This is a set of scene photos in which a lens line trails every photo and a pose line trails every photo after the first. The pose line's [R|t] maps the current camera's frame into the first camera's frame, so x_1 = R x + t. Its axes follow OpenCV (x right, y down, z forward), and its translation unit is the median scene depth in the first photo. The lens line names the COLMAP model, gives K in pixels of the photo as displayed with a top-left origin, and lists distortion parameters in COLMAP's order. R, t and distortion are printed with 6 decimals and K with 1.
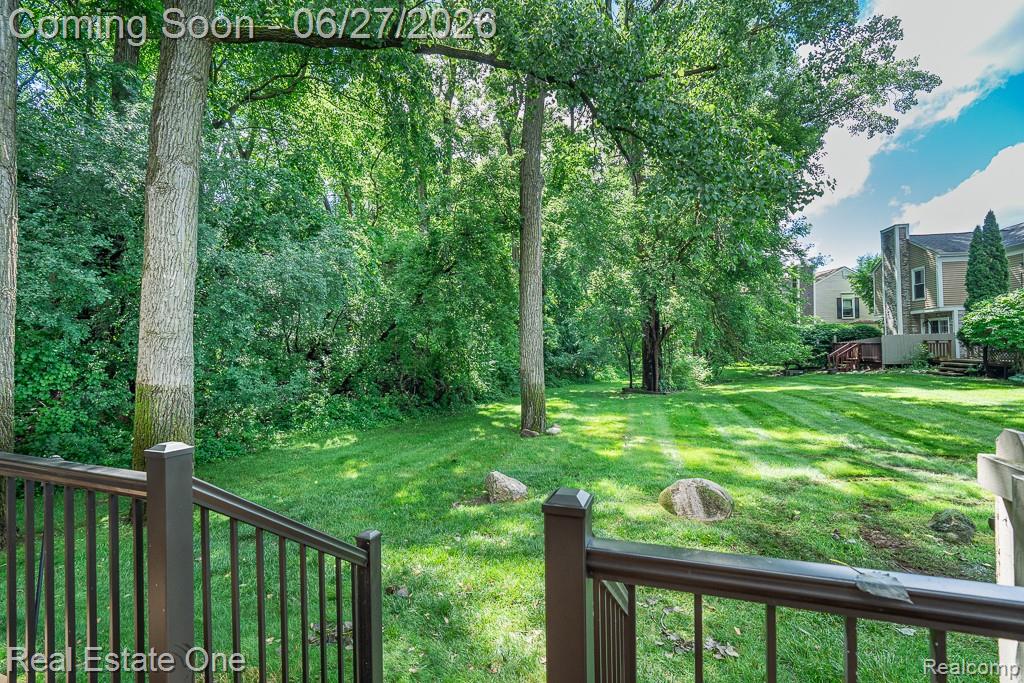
lens RADIAL K [[461.6, 0, 511.9], [0, 461.6, 329.4], [0, 0, 1]] dist [-0.000358, 0.000815]
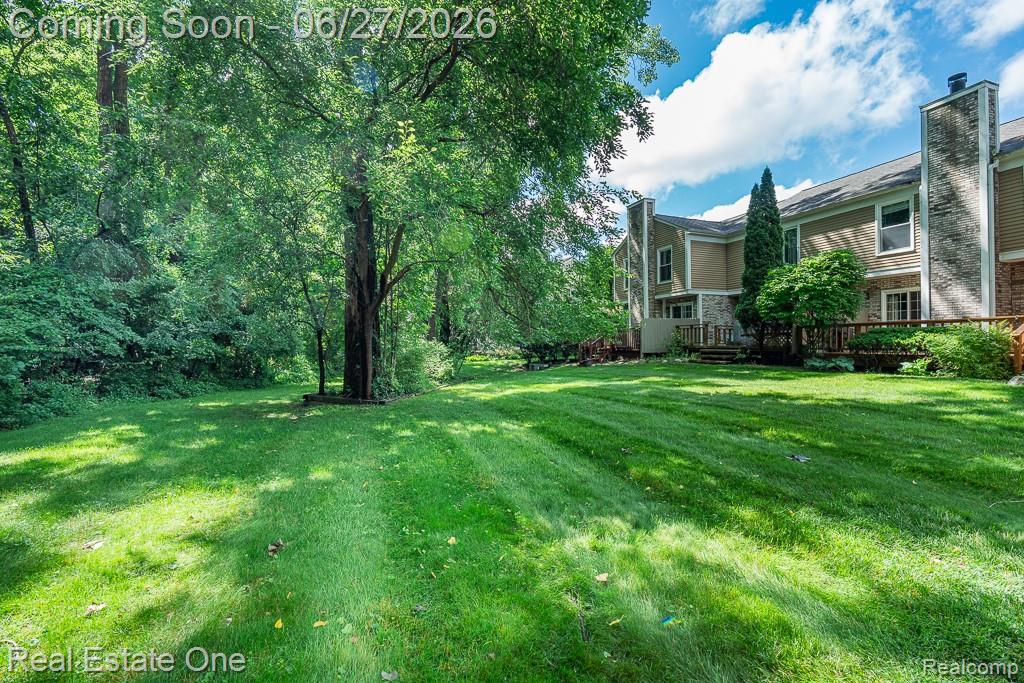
lens RADIAL K [[461.6, 0, 511.9], [0, 461.6, 329.4], [0, 0, 1]] dist [-0.000358, 0.000815]
pose [[0.835669, 0.033815, 0.548191, 0.146151], [-0.031180, 0.999414, -0.014117, 0.051416], [-0.548348, -0.005295, 0.836234, 0.425368]]
